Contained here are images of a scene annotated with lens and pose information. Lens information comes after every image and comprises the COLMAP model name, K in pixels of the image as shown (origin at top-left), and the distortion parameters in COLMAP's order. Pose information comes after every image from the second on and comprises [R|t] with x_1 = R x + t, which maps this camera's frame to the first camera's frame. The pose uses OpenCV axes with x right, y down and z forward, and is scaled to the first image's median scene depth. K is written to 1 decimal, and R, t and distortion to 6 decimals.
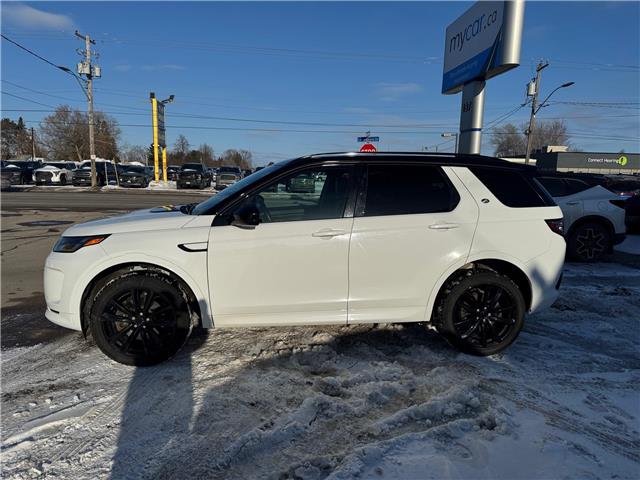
lens RADIAL K [[452.6, 0, 315.4], [0, 452.6, 241.8], [0, 0, 1]] dist [0.028285, -0.032149]
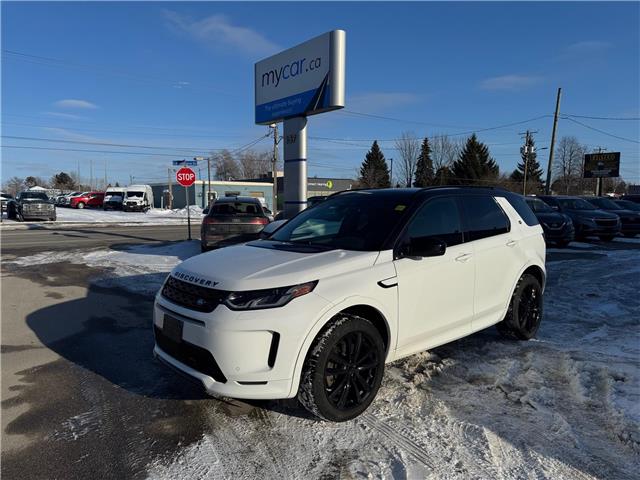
lens RADIAL K [[452.6, 0, 317.8], [0, 452.6, 245.8], [0, 0, 1]] dist [0.028285, -0.032149]
pose [[0.819411, -0.073784, 0.568437, -0.267059], [0.095820, 0.995359, -0.008926, -0.021044], [-0.565141, 0.061781, 0.822678, 0.074143]]
